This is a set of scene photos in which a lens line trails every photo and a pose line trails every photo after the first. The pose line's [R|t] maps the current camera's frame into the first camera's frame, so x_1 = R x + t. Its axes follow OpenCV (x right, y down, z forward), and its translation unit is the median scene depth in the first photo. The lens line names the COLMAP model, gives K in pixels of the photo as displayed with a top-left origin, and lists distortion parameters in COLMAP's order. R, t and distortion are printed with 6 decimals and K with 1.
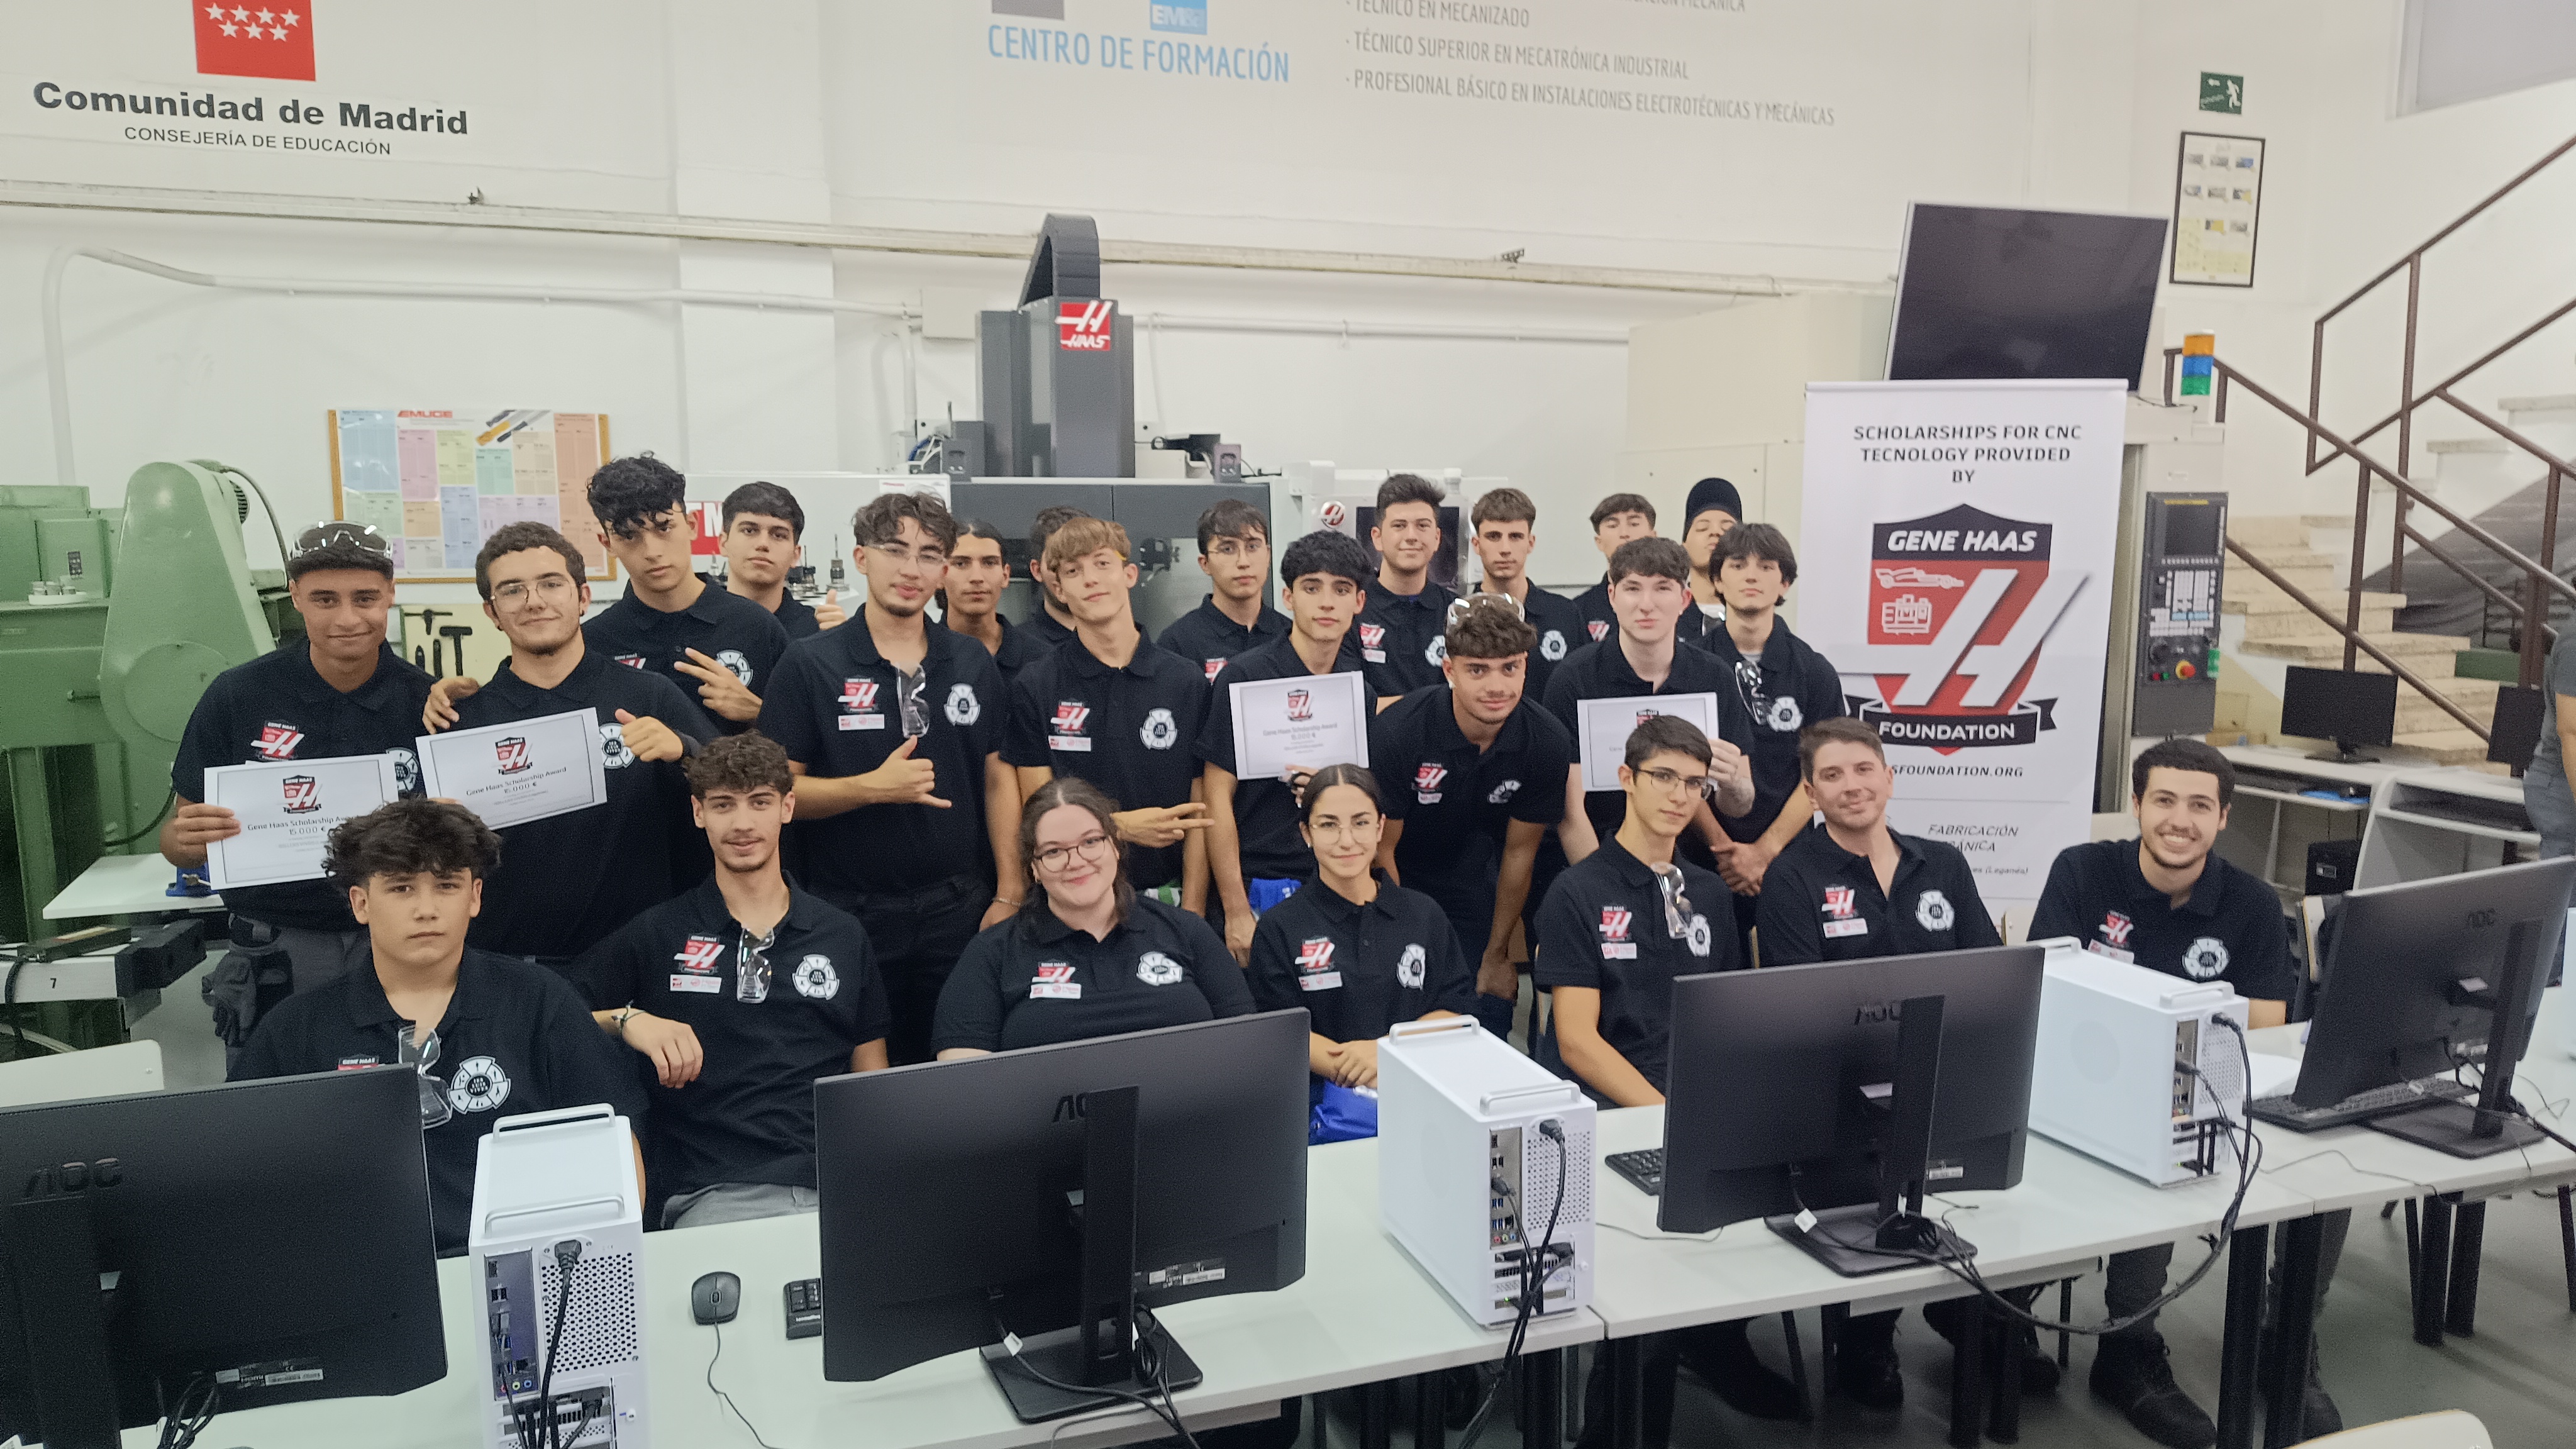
lens RADIAL K [[1736.7, 0, 1284.2], [0, 1736.7, 754.9], [0, 0, 1]] dist [0.032253, -0.038788]
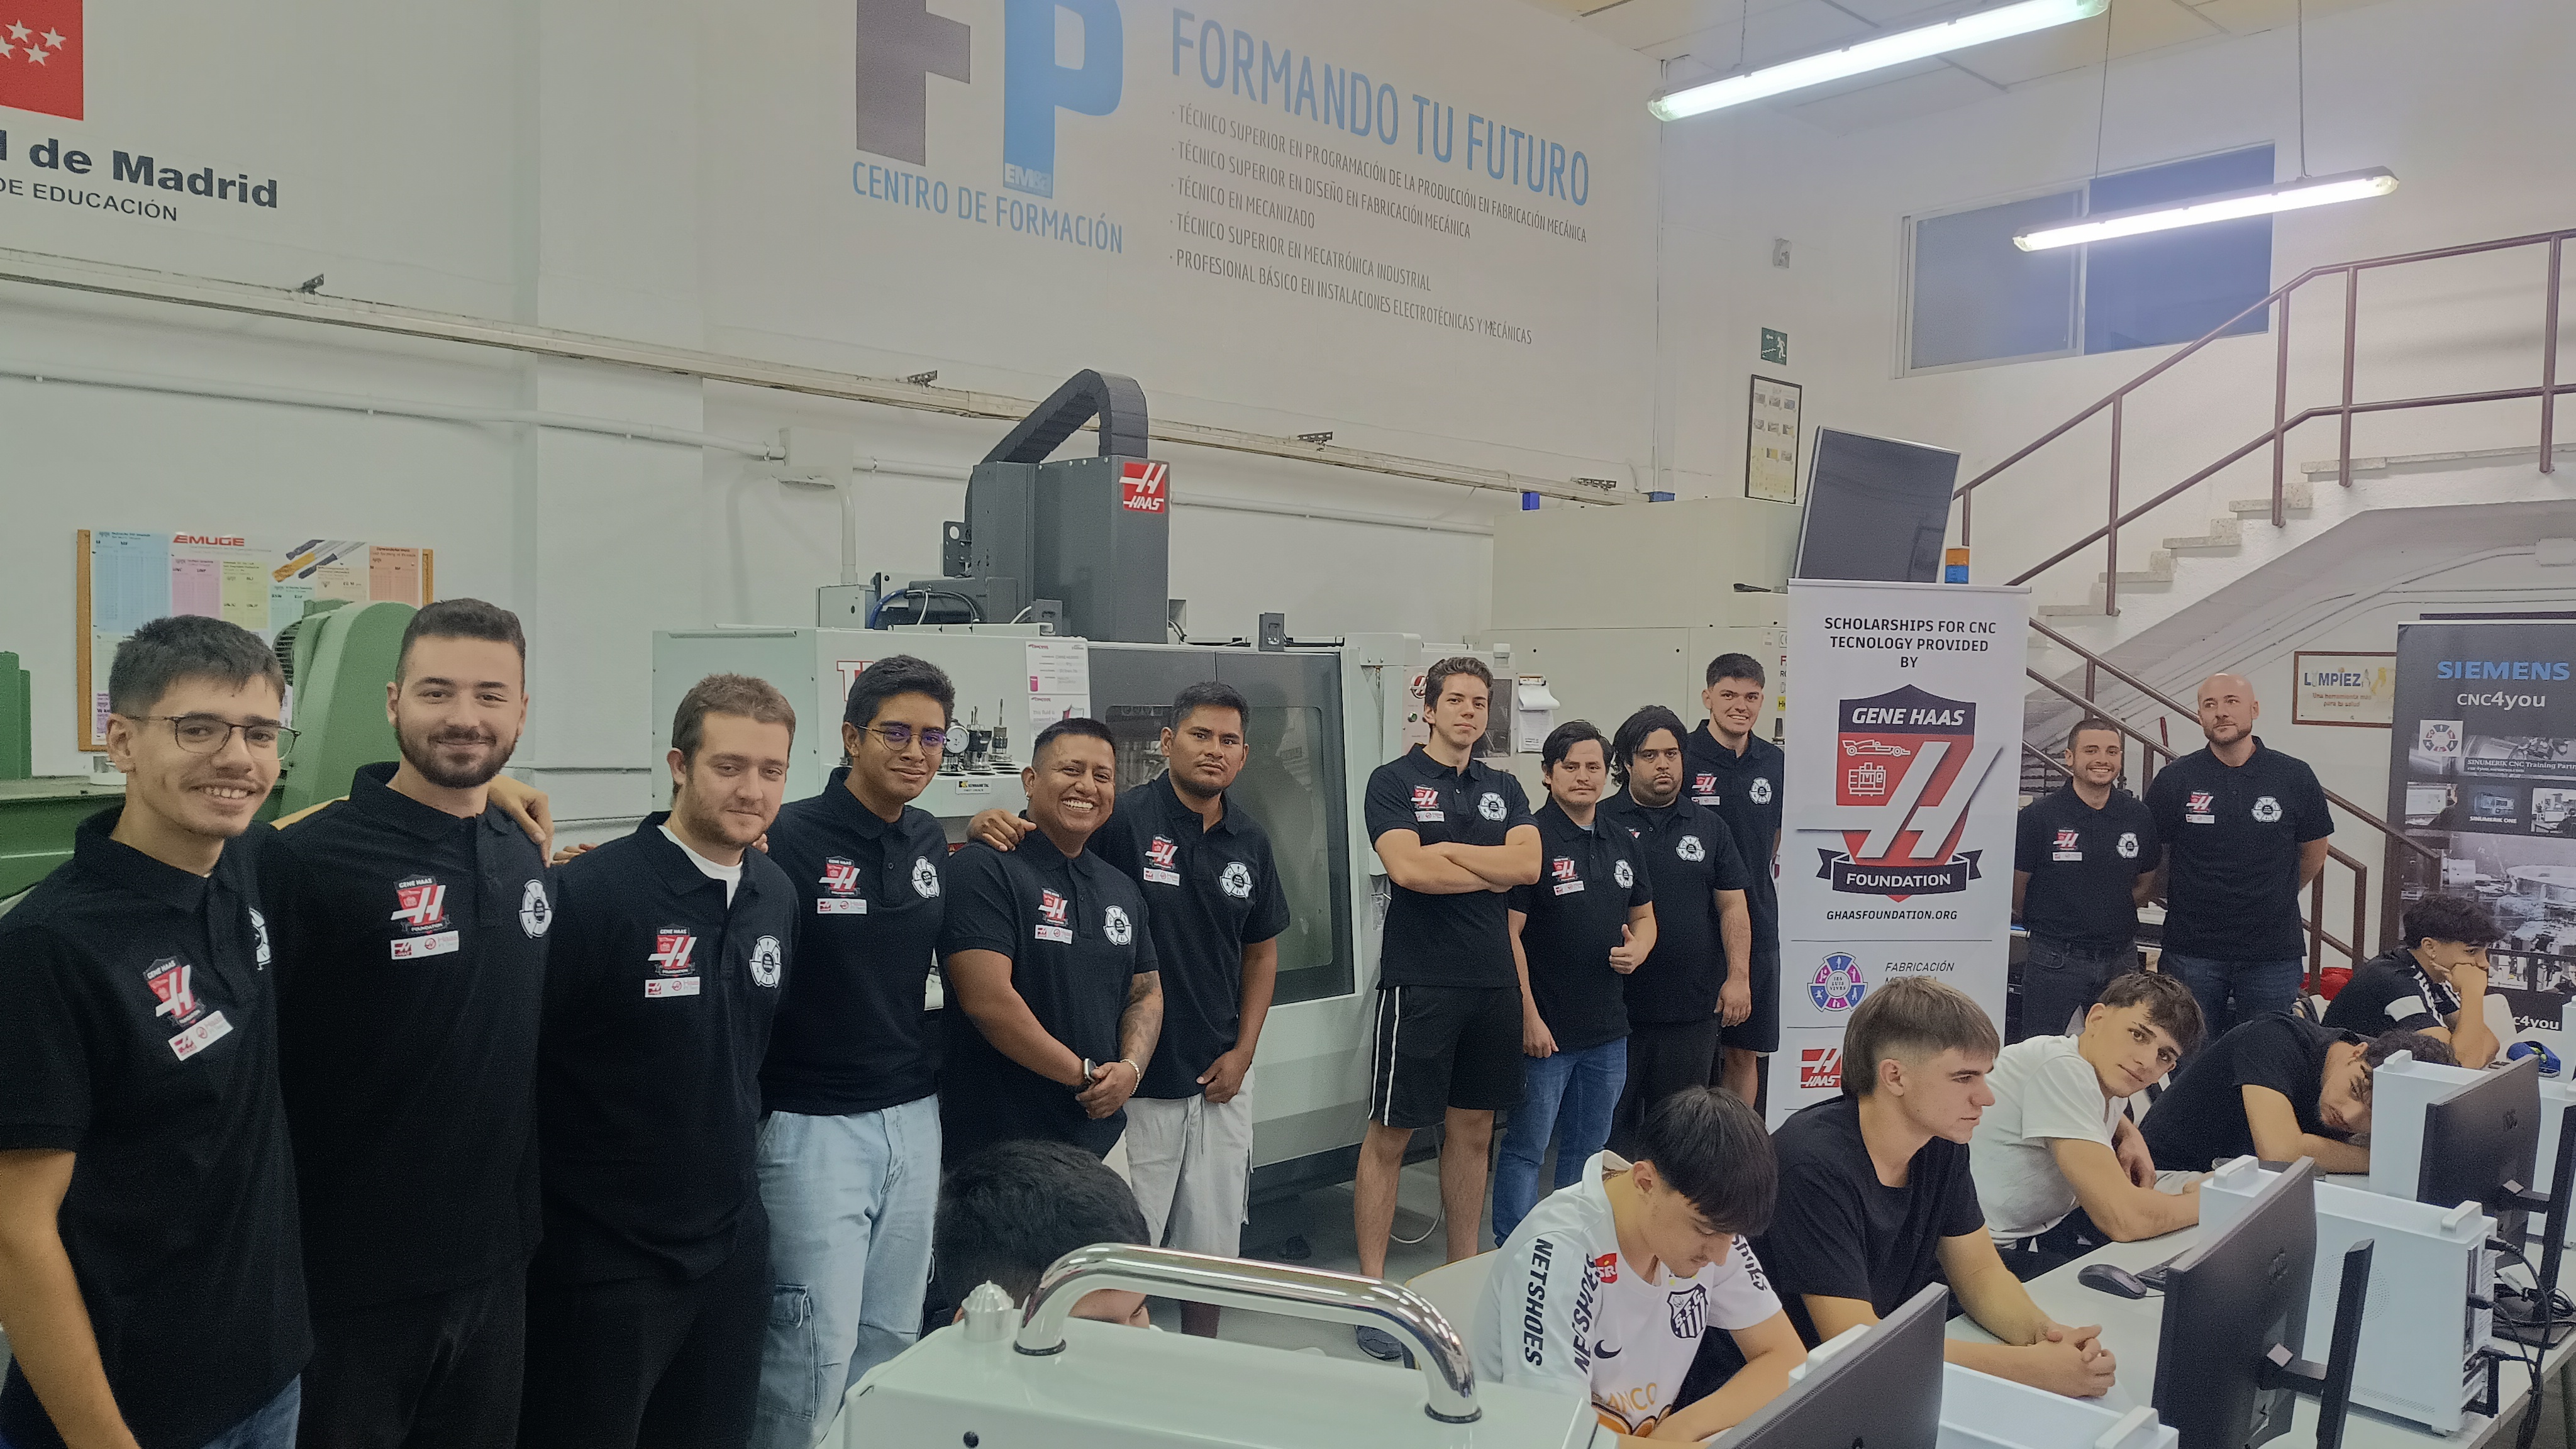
lens RADIAL K [[1736.7, 0, 1302.5], [0, 1736.7, 732.2], [0, 0, 1]] dist [0.032253, -0.038788]
pose [[0.916546, 0.004255, 0.399907, -0.349969], [0.038039, 0.994482, -0.097763, -0.011656], [-0.398116, 0.104816, 0.911327, 0.085814]]
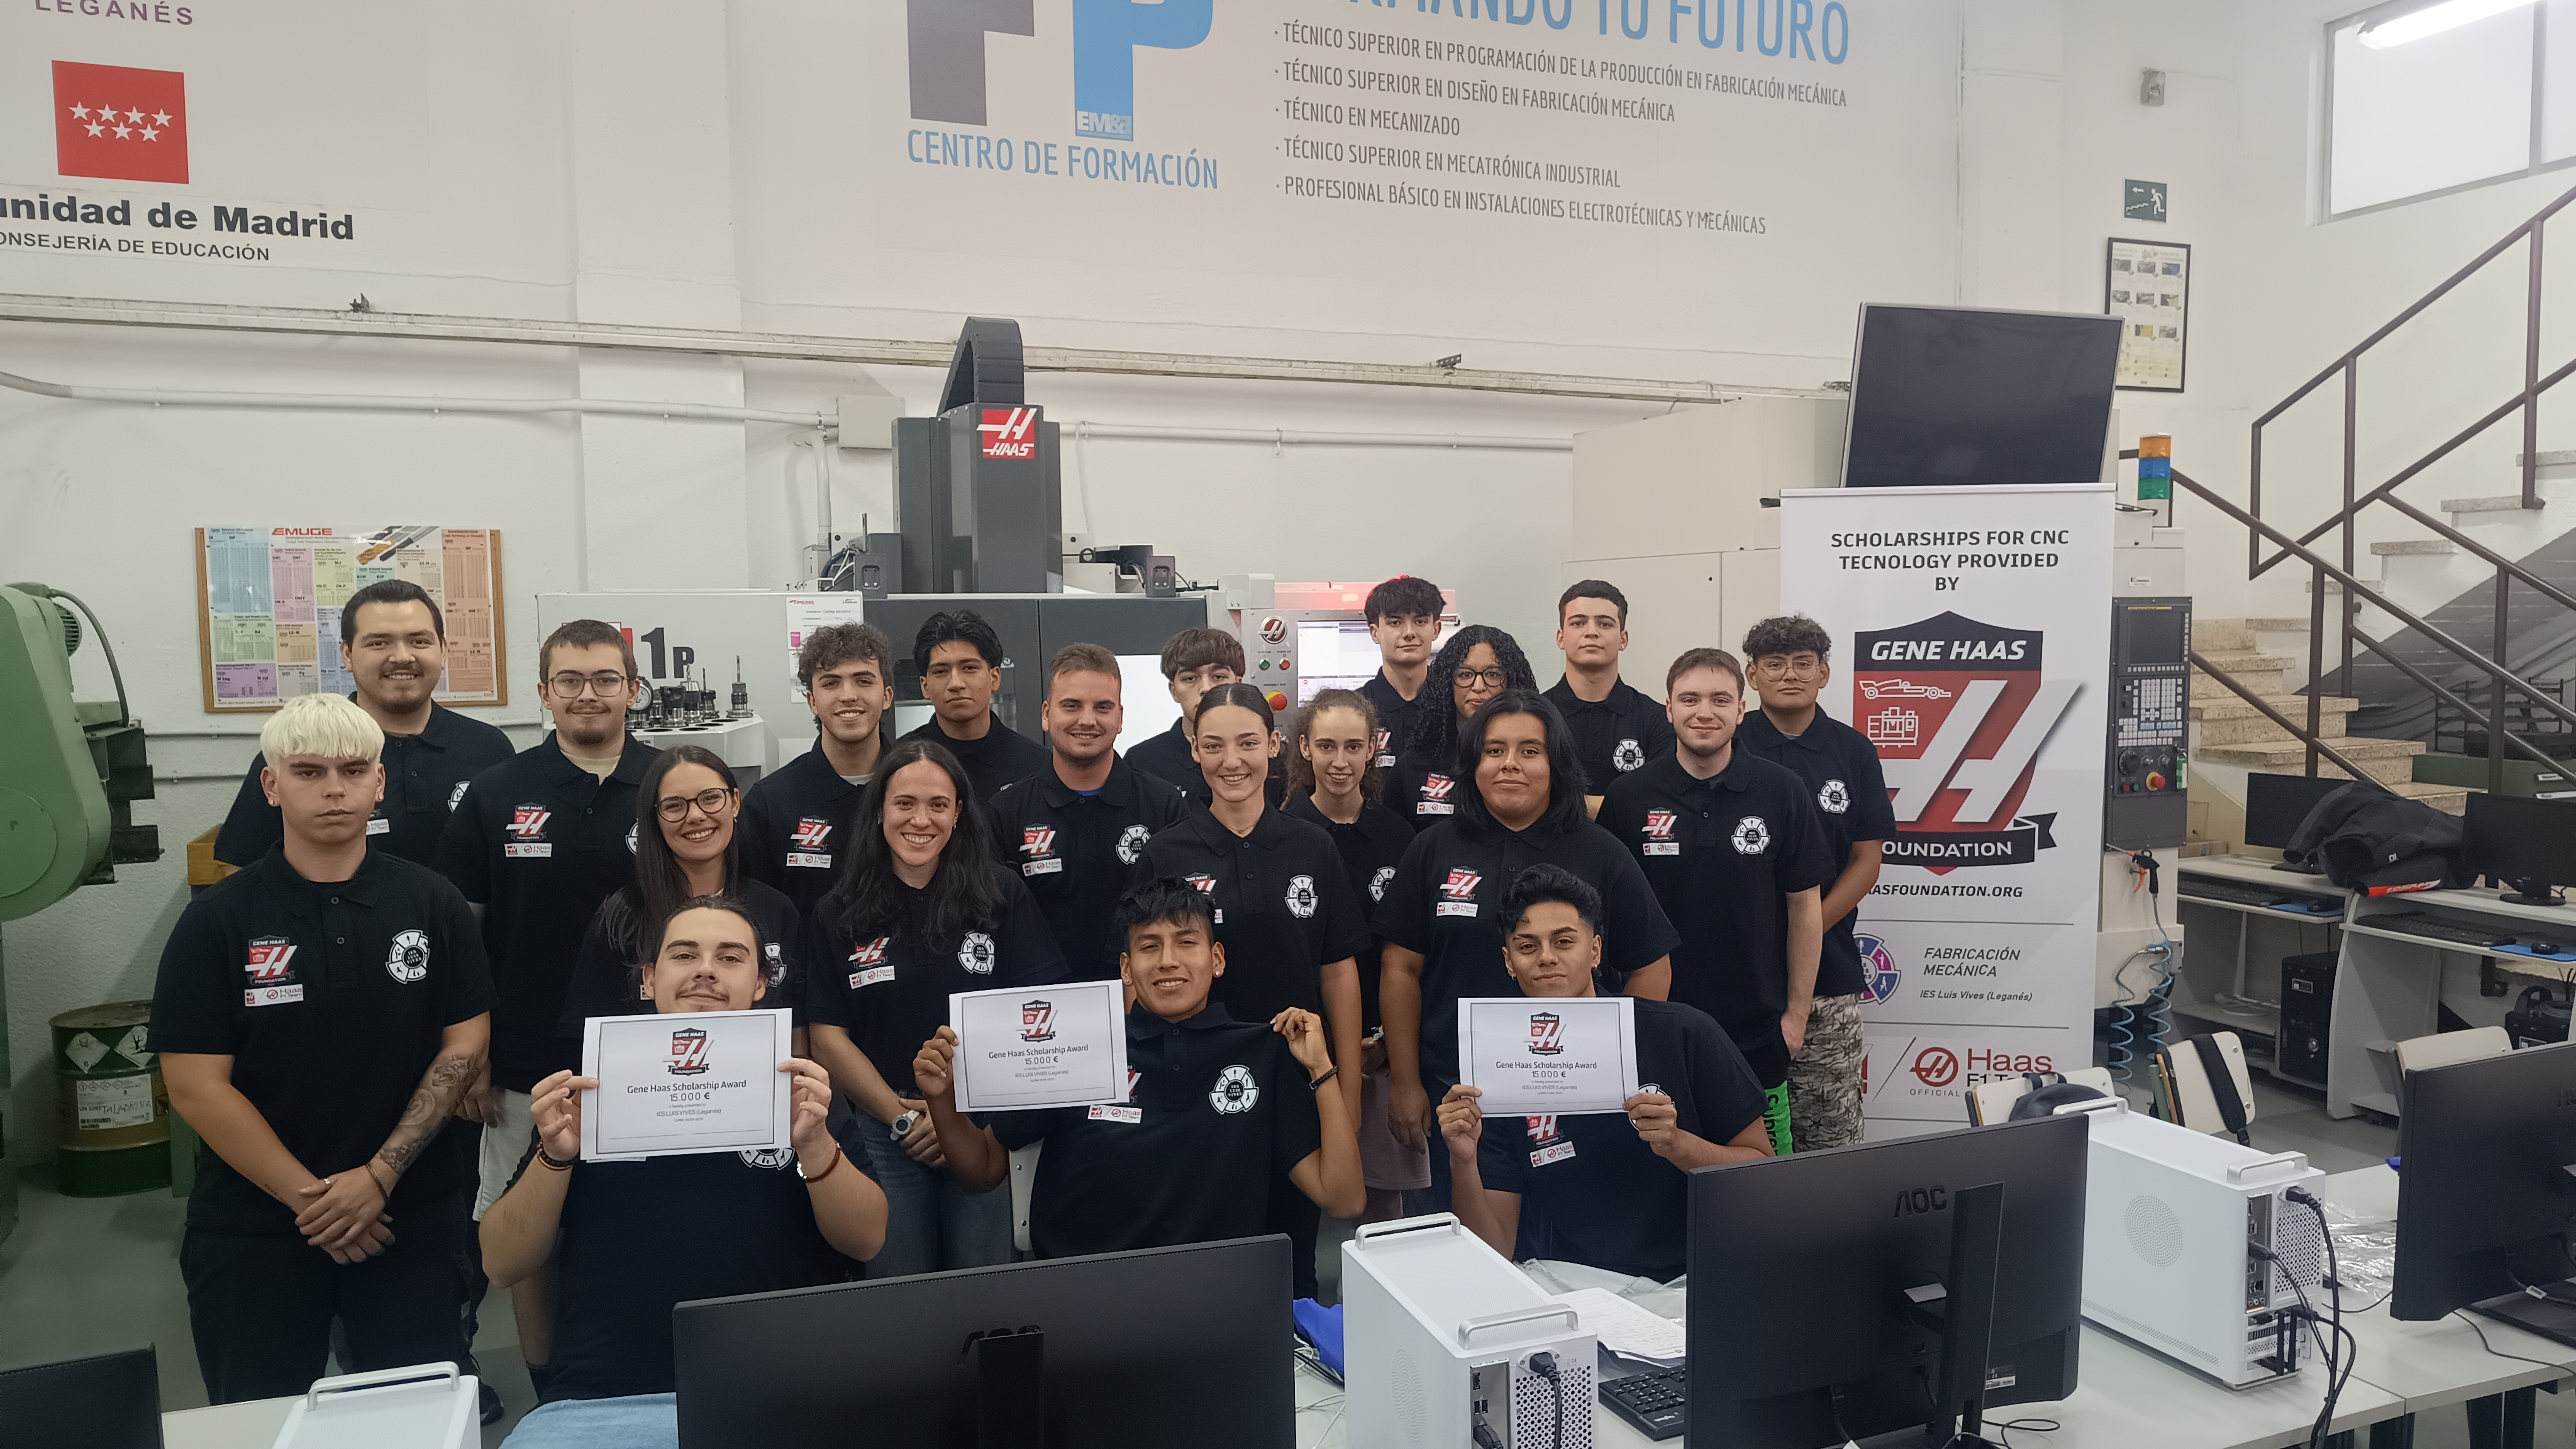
lens RADIAL K [[1736.7, 0, 1284.0], [0, 1736.7, 758.2], [0, 0, 1]] dist [0.032253, -0.038788]
pose [[0.999178, -0.012740, 0.038474, -0.002318], [0.015024, 0.998105, -0.059669, -0.009616], [-0.037641, 0.060198, 0.997476, 0.051173]]
